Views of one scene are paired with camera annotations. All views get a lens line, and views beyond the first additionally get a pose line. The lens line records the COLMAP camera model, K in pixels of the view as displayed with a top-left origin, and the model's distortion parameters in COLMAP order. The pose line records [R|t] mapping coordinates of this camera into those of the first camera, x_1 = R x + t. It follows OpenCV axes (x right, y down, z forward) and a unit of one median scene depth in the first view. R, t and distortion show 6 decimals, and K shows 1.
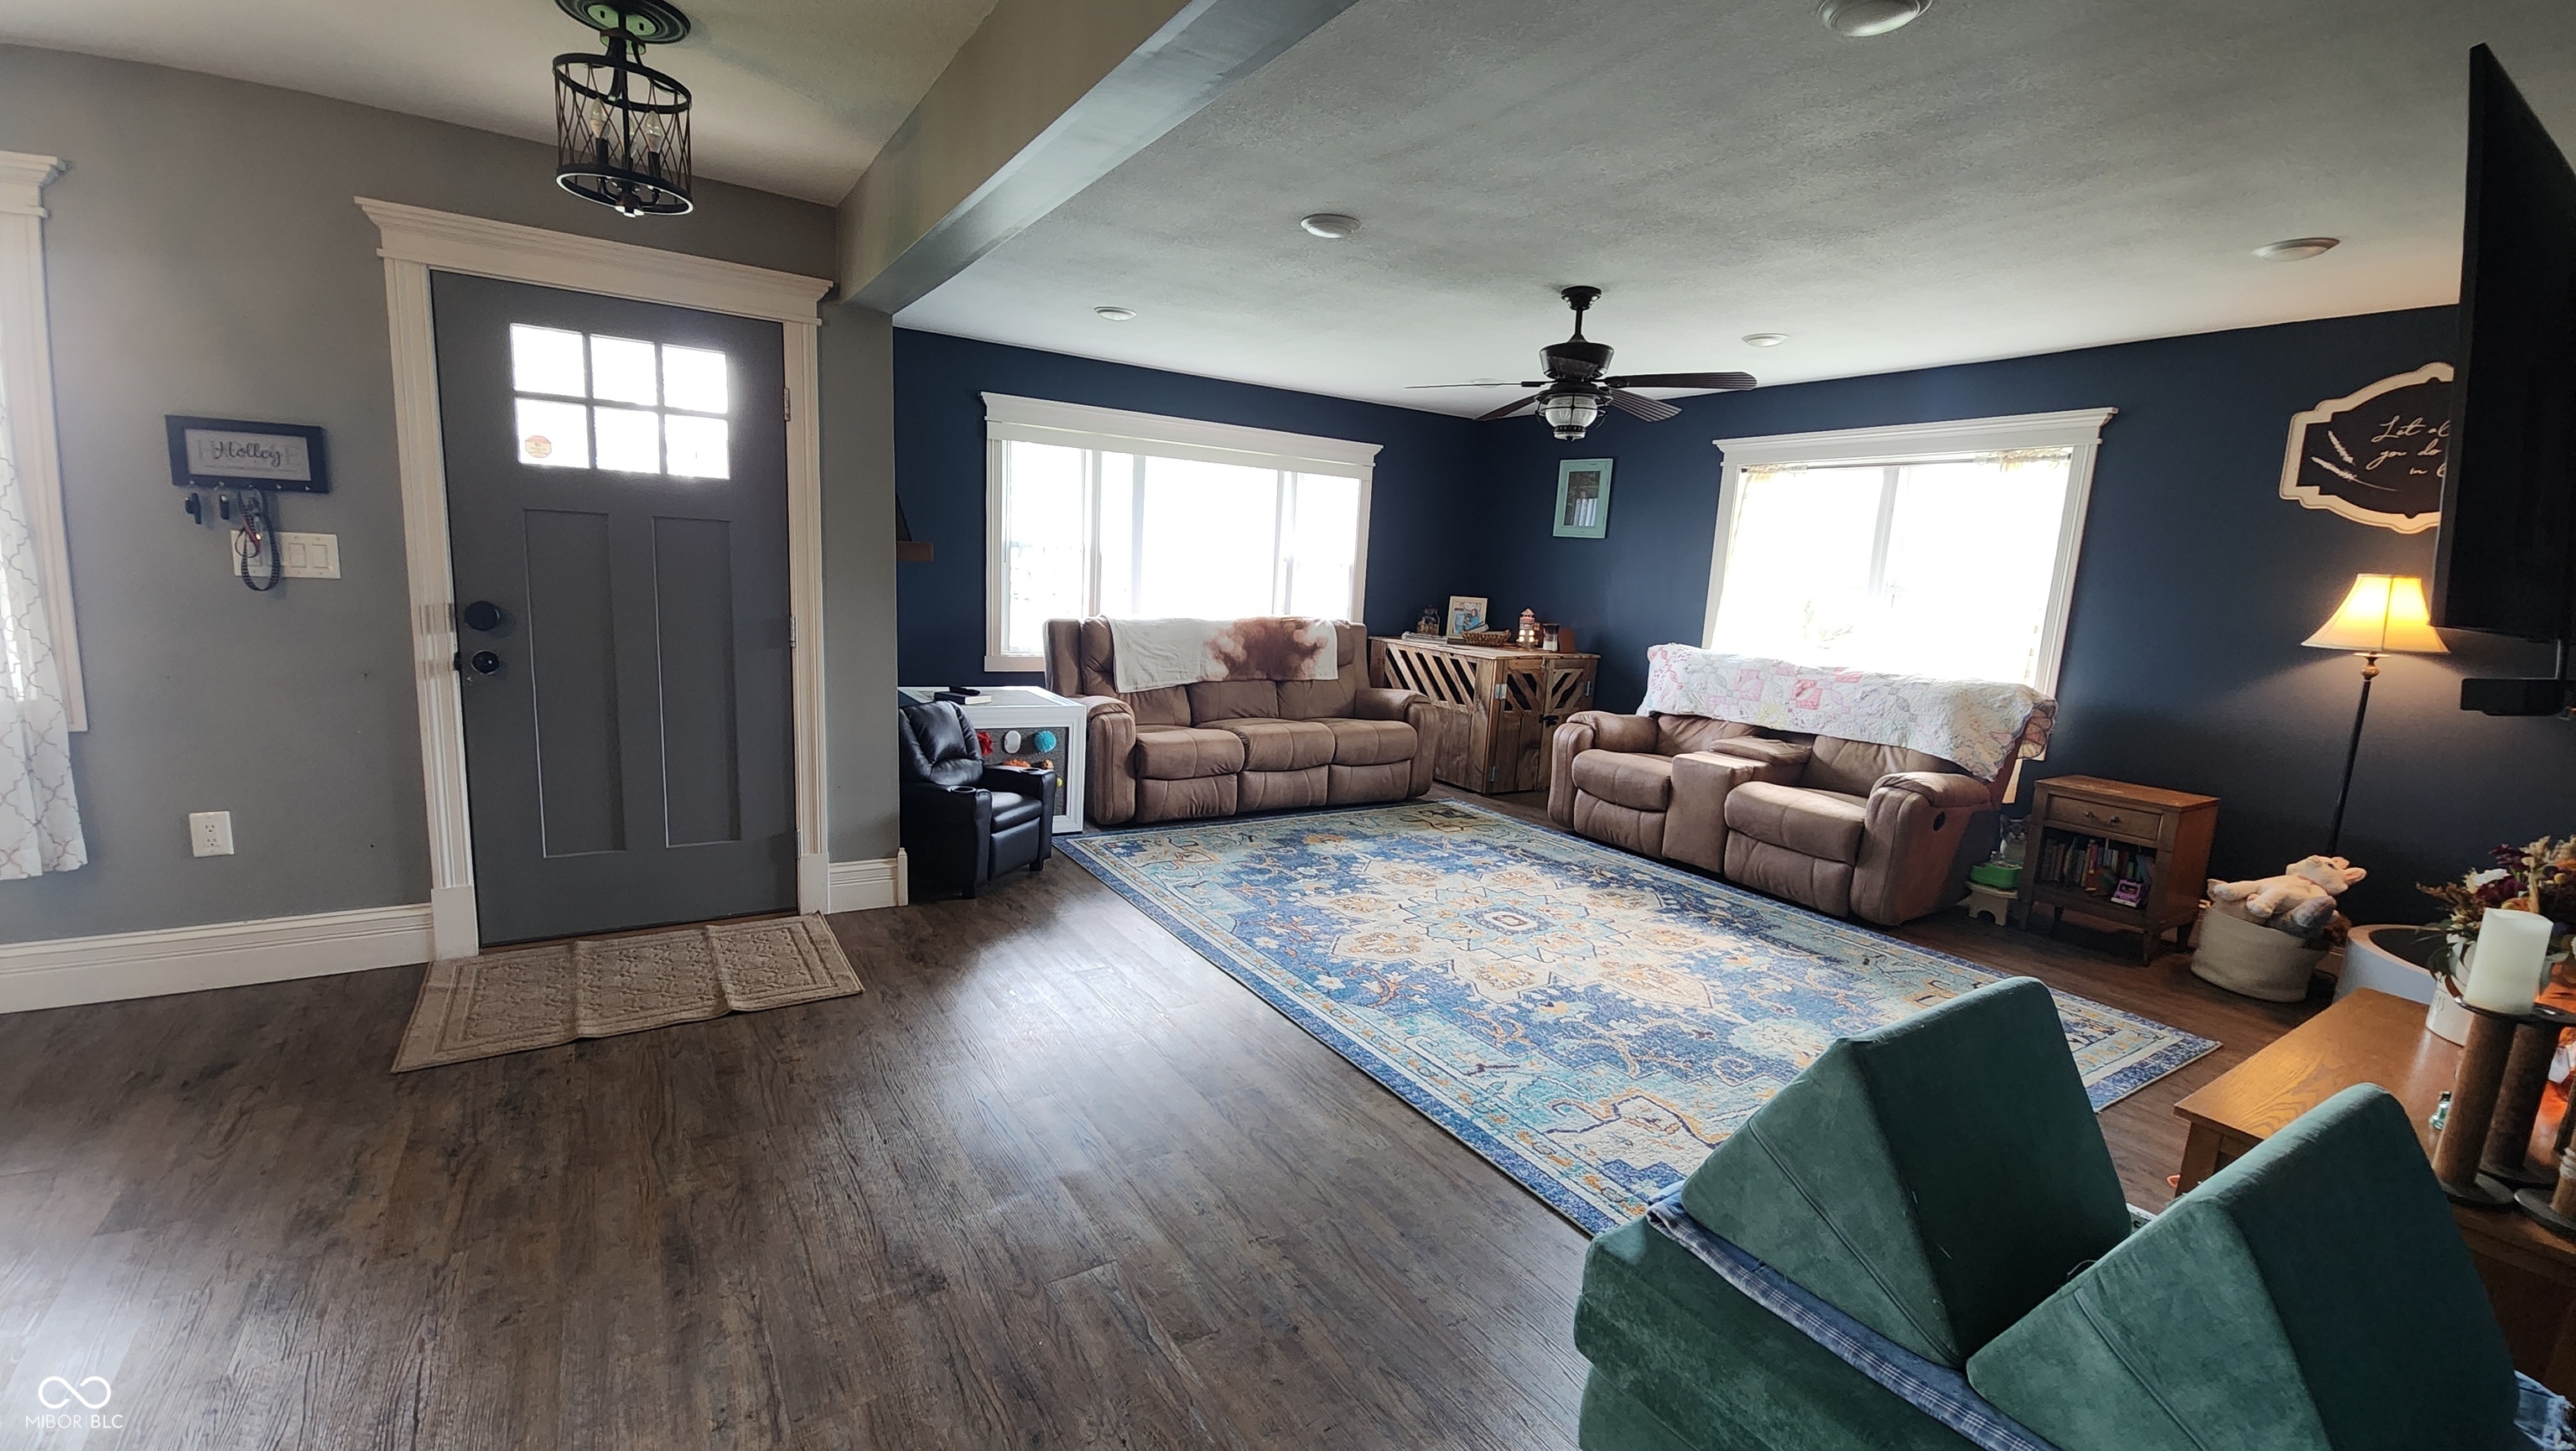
lens RADIAL K [[1050.1, 0, 1288.2], [0, 1050.1, 739.2], [0, 0, 1]] dist [0.008185, -0.004964]
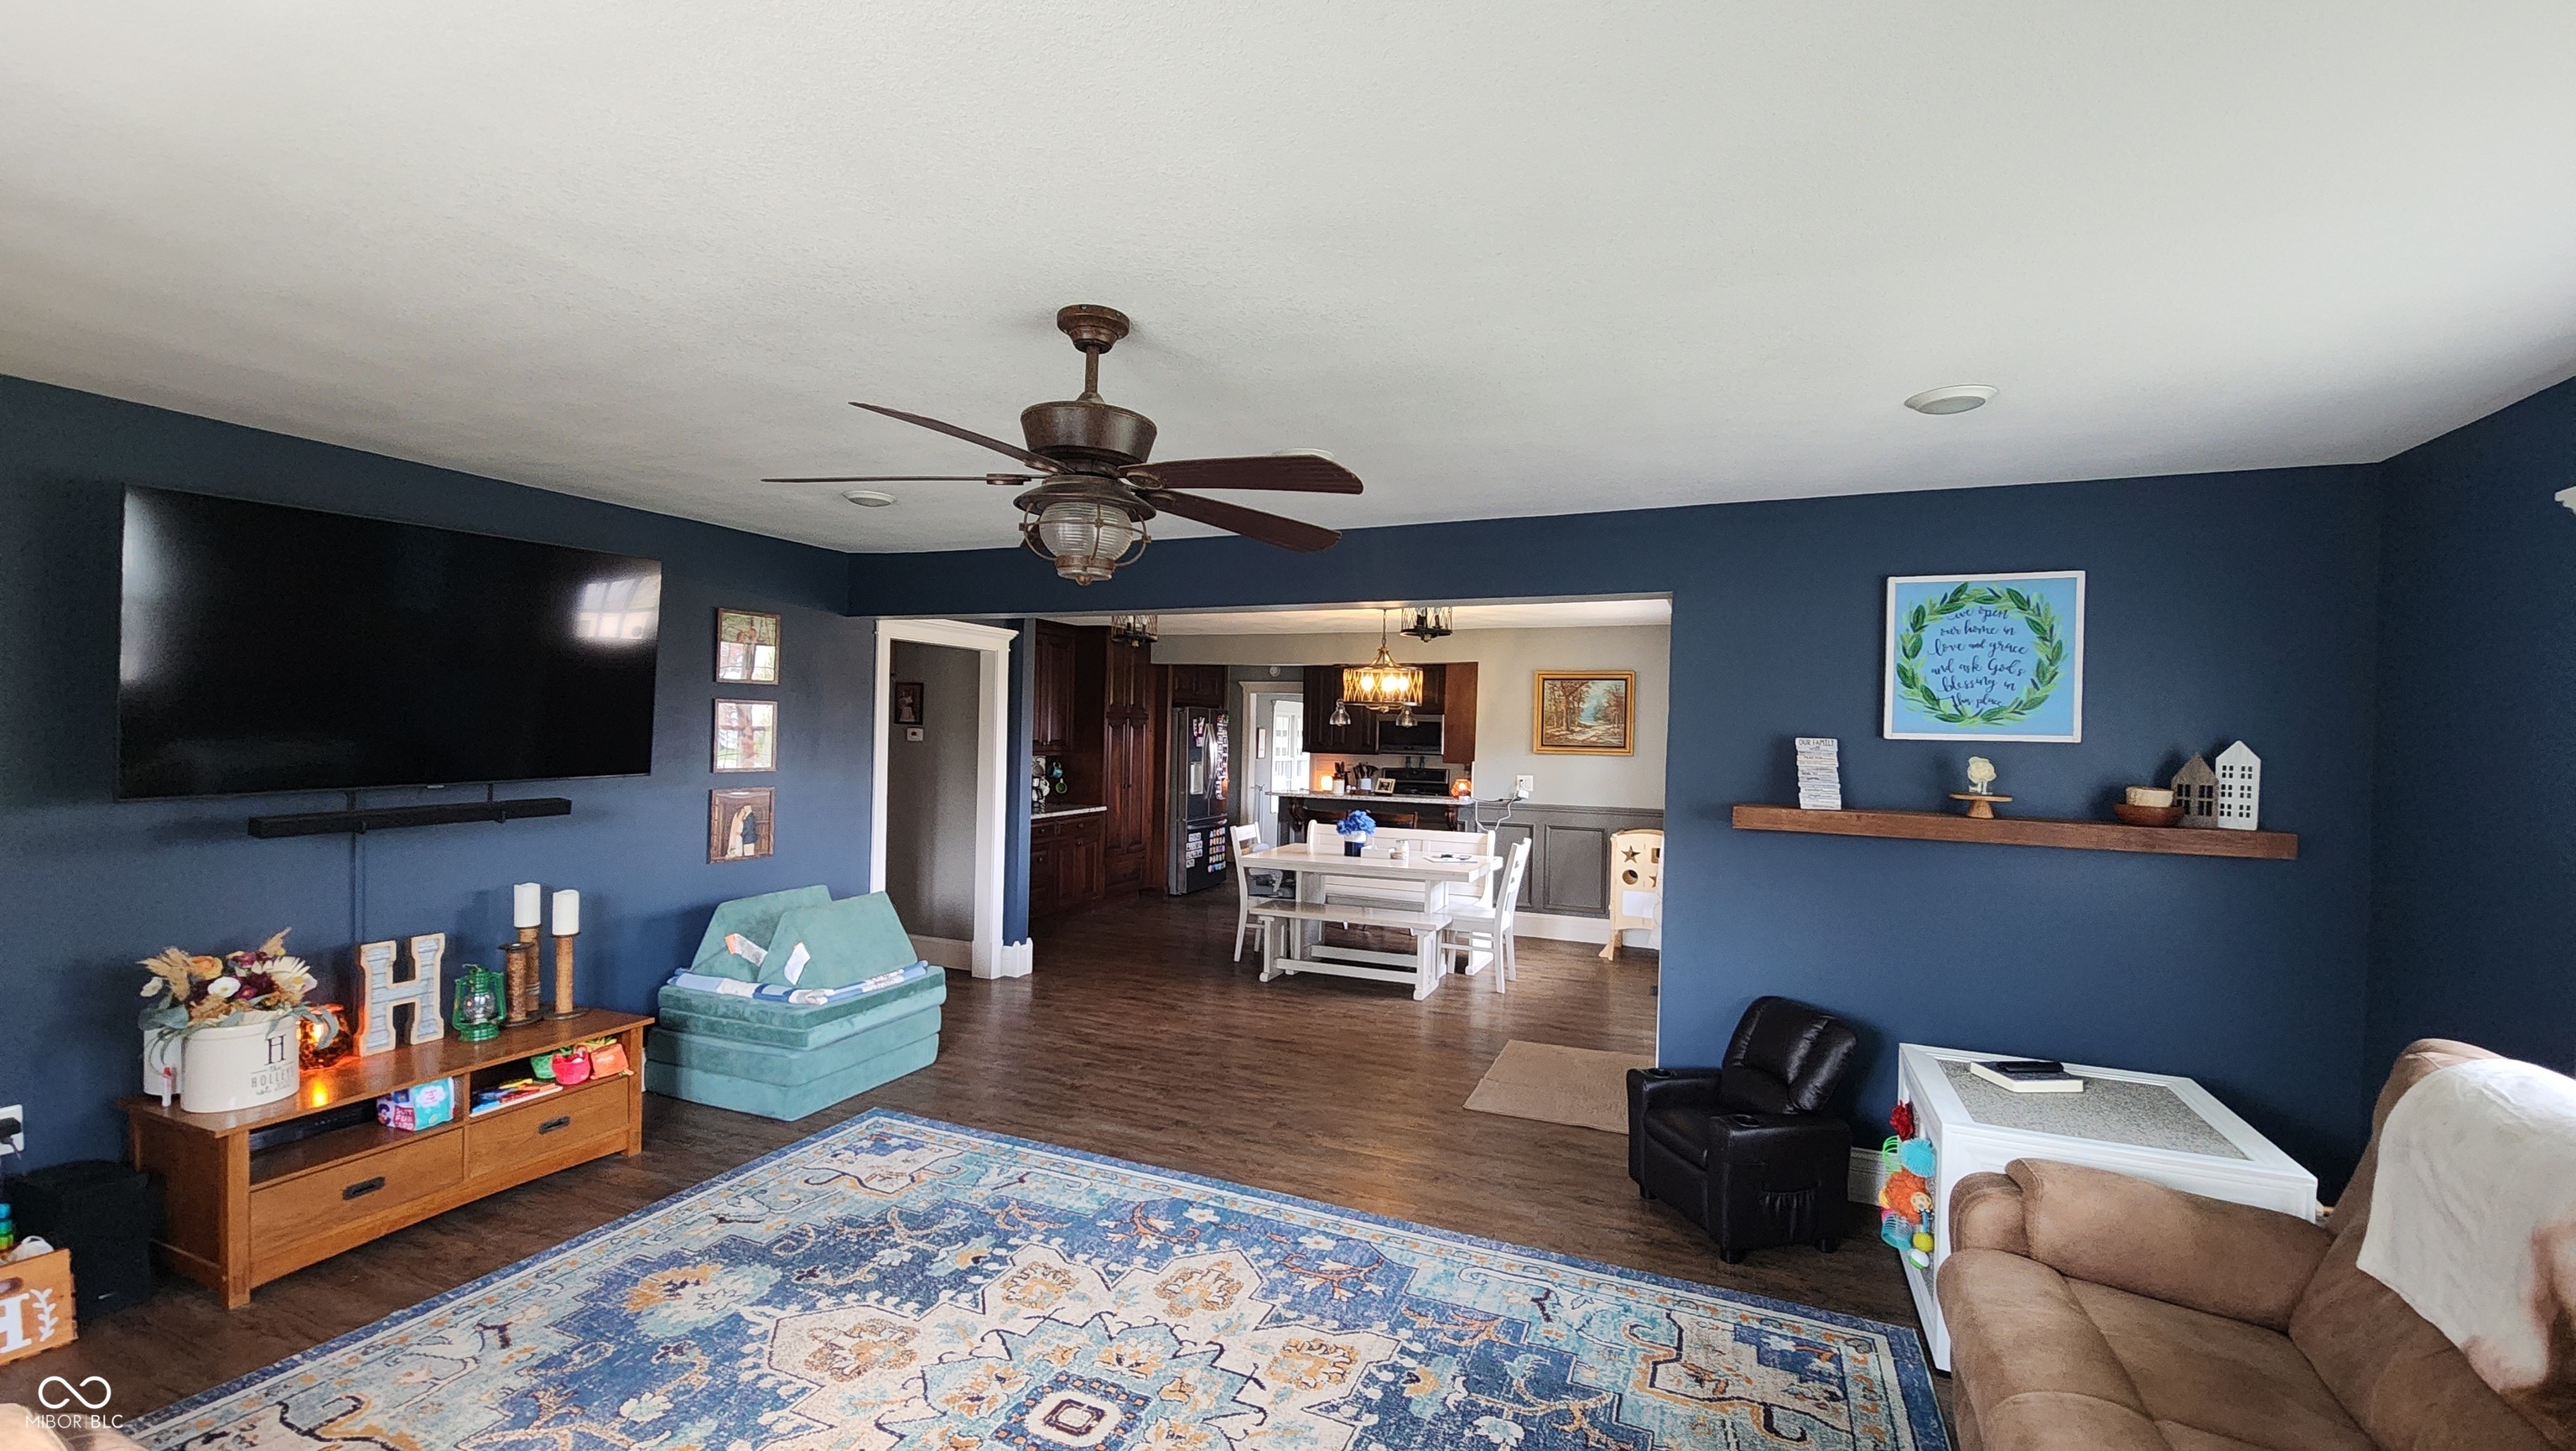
lens RADIAL K [[1050.1, 0, 1288.2], [0, 1050.1, 739.2], [0, 0, 1]] dist [0.008185, -0.004964]
pose [[-0.820591, -0.068240, -0.567427, 0.440437], [-0.159686, 0.980680, 0.112993, -0.258476], [0.548754, 0.183331, -0.815634, 1.383087]]
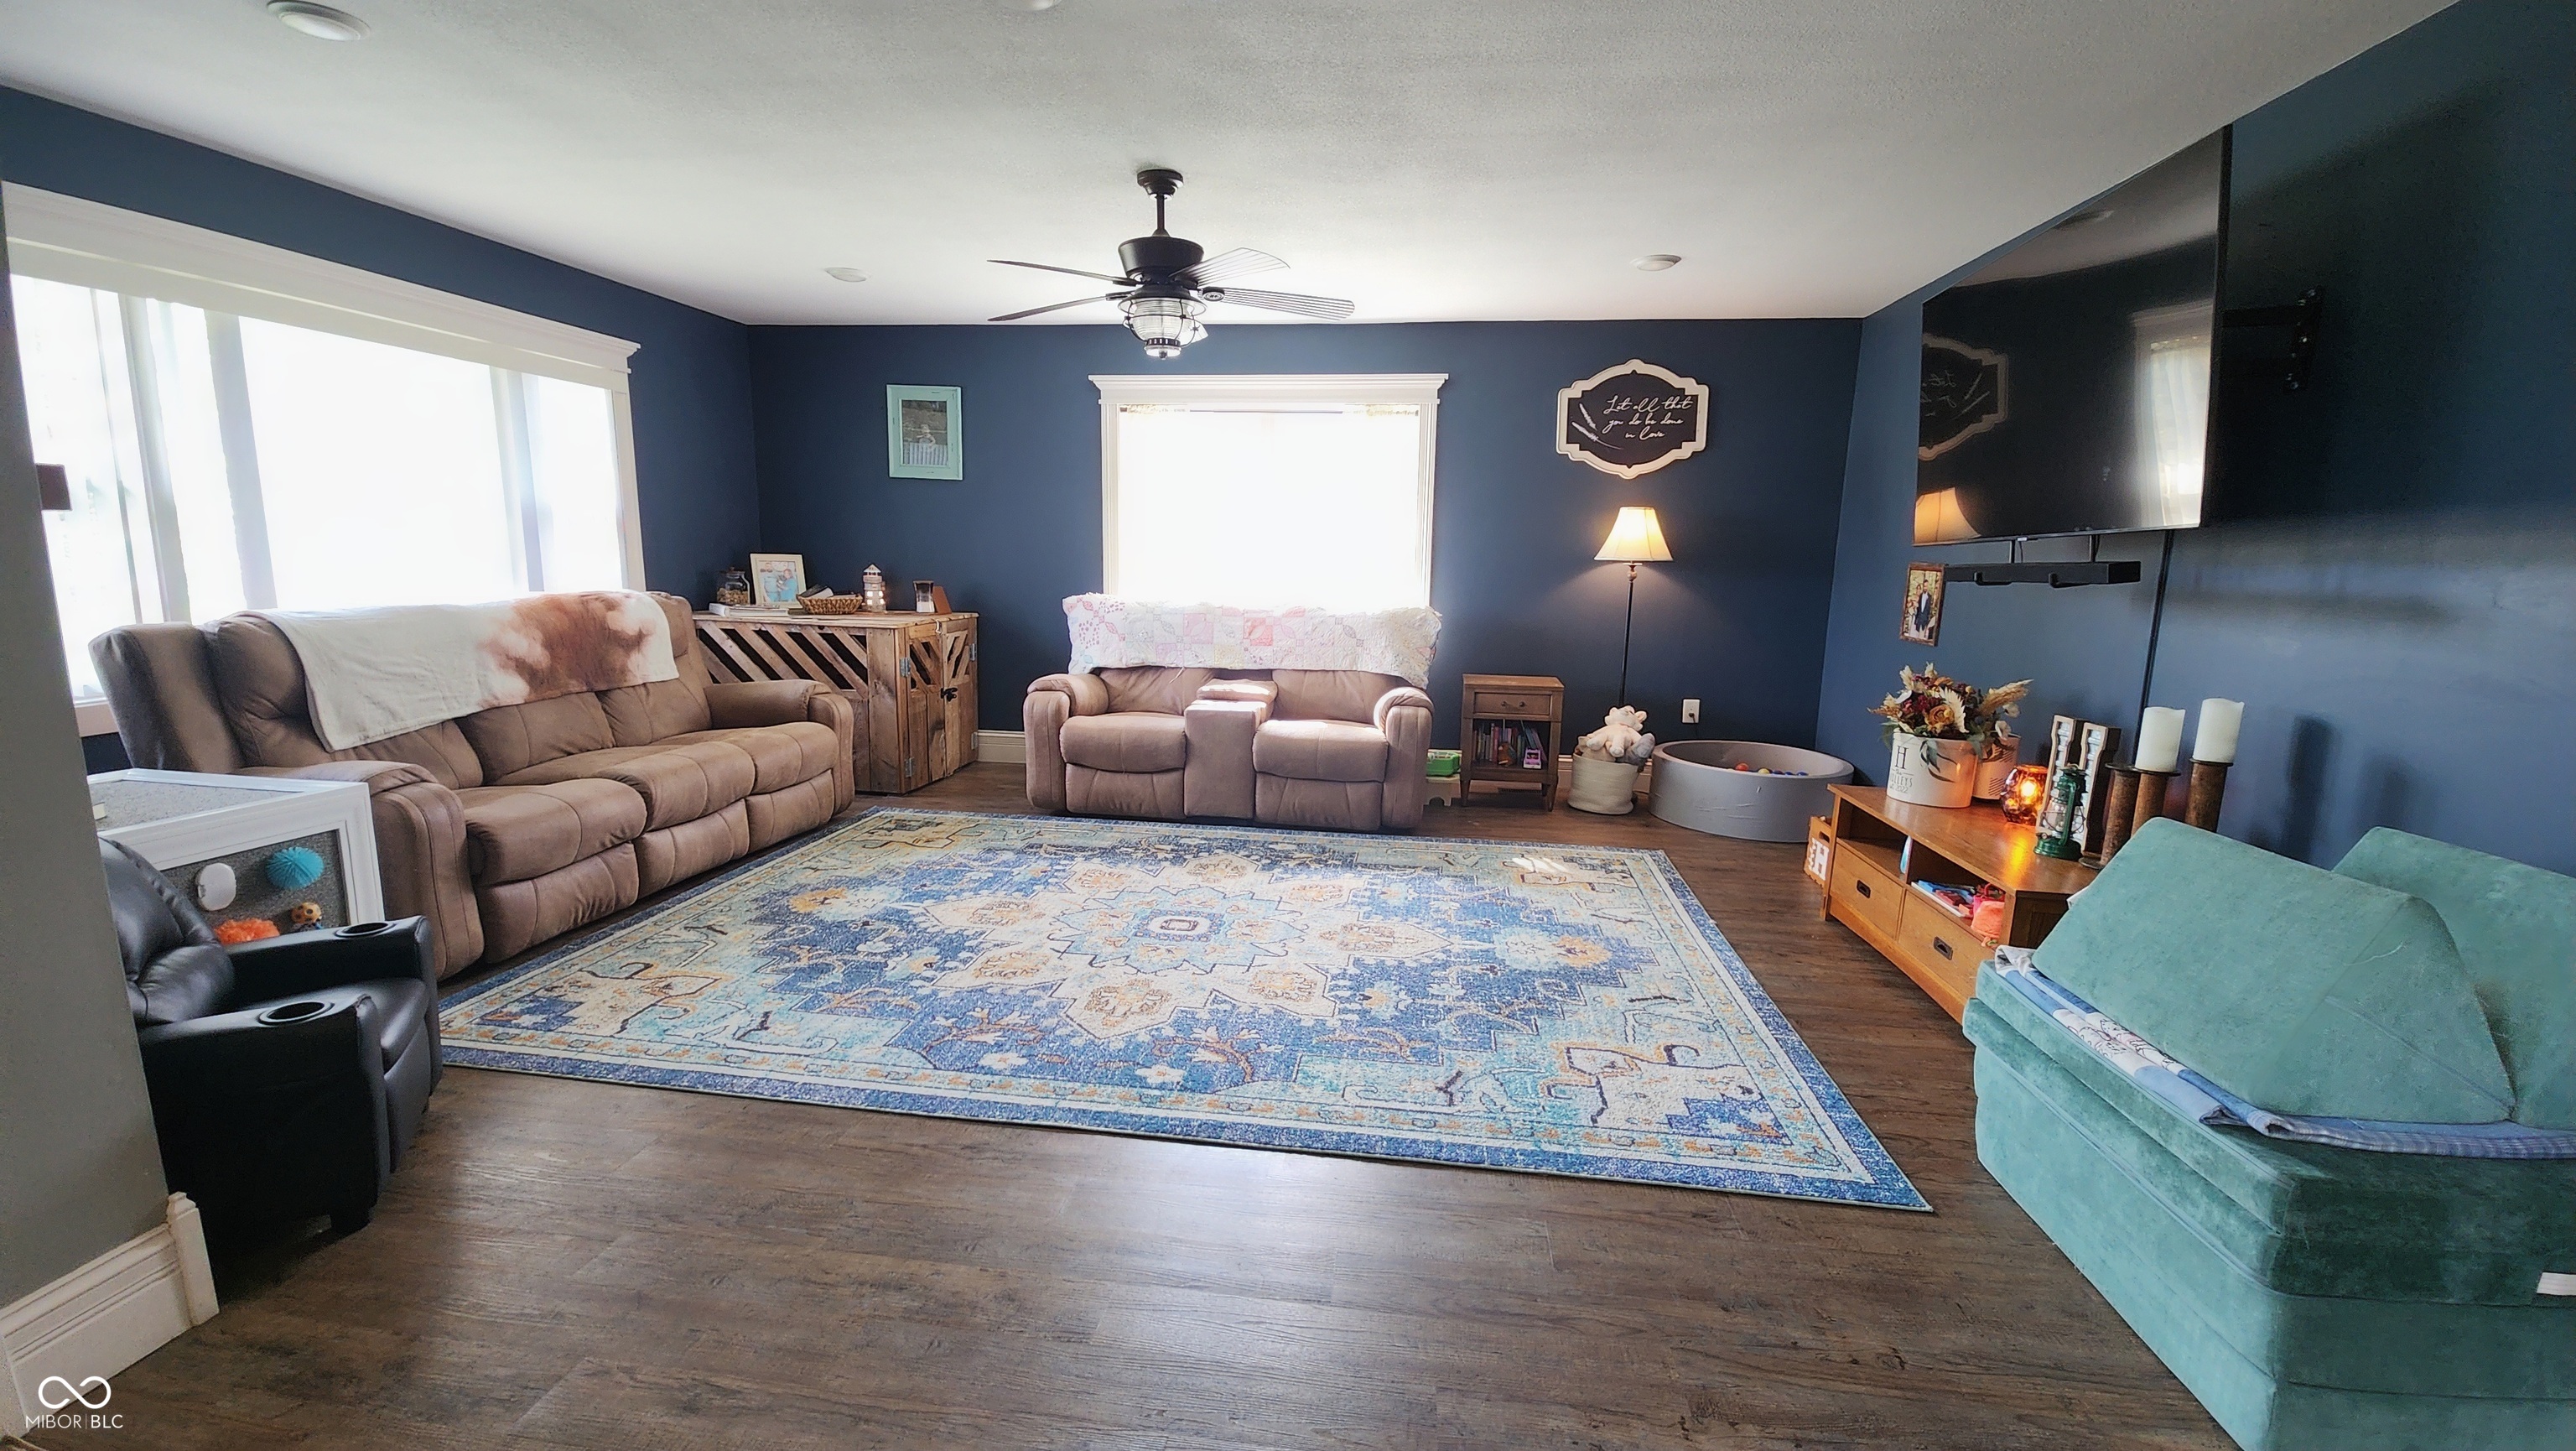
lens RADIAL K [[1050.1, 0, 1288.2], [0, 1050.1, 739.2], [0, 0, 1]] dist [0.008185, -0.004964]
pose [[0.648403, -0.171053, 0.741832, -0.320825], [0.138220, 0.984687, 0.106239, -0.051768], [-0.748645, 0.033650, 0.662117, 0.342398]]
